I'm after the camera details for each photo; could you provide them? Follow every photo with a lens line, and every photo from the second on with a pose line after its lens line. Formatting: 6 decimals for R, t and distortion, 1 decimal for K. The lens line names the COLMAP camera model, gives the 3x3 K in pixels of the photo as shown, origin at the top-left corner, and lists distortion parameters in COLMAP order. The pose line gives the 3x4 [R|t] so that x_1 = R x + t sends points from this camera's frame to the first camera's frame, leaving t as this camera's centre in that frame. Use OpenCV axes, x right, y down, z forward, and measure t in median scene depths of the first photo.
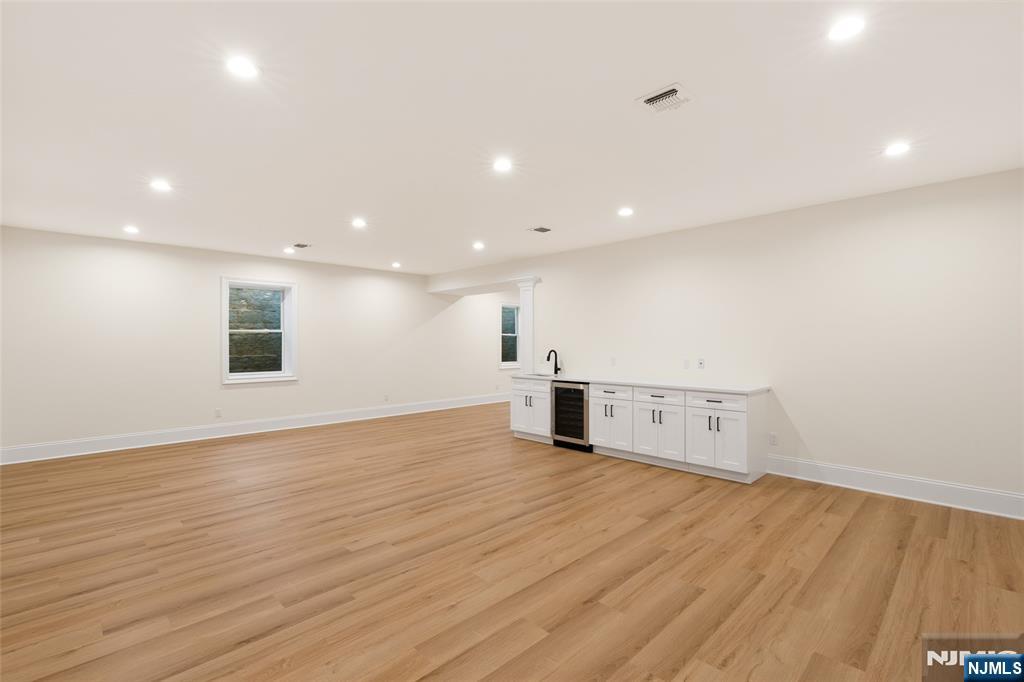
lens RADIAL K [[462.5, 0, 513.0], [0, 462.5, 344.4], [0, 0, 1]] dist [-0.003223, 0.000978]
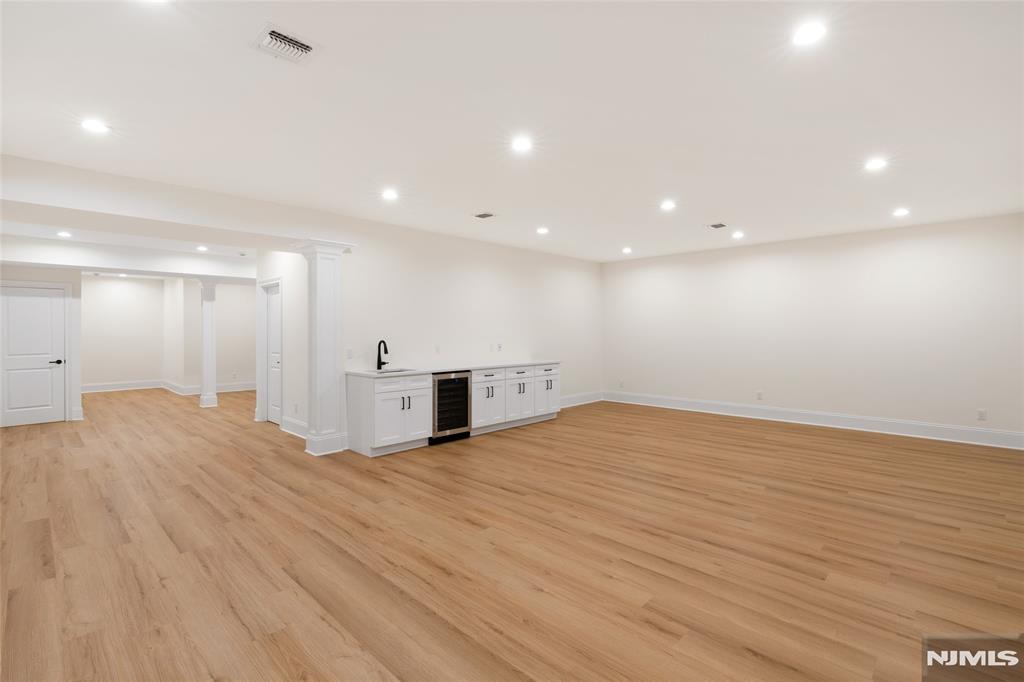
lens RADIAL K [[462.5, 0, 513.1], [0, 462.5, 333.6], [0, 0, 1]] dist [-0.003223, 0.000978]
pose [[-0.012910, -0.001672, 0.999915, -0.950701], [0.007453, 0.999971, 0.001768, -0.000059], [-0.999889, 0.007475, -0.012898, 0.993348]]
